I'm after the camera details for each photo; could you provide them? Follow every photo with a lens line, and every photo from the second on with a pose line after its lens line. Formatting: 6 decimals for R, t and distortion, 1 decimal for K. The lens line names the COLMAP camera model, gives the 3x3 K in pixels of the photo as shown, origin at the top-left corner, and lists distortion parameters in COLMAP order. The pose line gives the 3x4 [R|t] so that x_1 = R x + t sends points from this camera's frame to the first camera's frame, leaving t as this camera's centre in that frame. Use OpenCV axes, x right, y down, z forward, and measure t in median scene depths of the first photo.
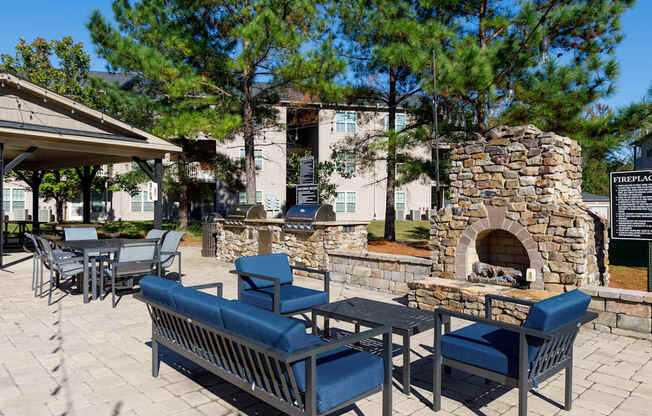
lens RADIAL K [[461.9, 0, 326.0], [0, 461.9, 208.0], [0, 0, 1]] dist [0.004204, 0.003300]
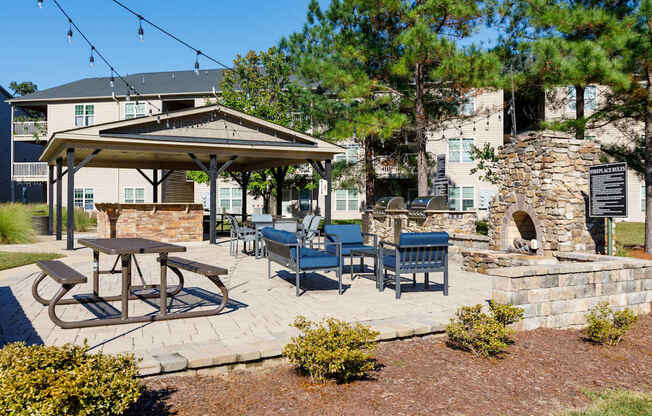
lens RADIAL K [[512.3, 0, 326.0], [0, 512.3, 208.0], [0, 0, 1]] dist [0.001217, 0.001051]
pose [[0.915298, 0.002639, -0.402769, 0.223673], [-0.001254, 0.999992, 0.003703, 0.016136], [0.402776, -0.002885, 0.915294, -0.275777]]
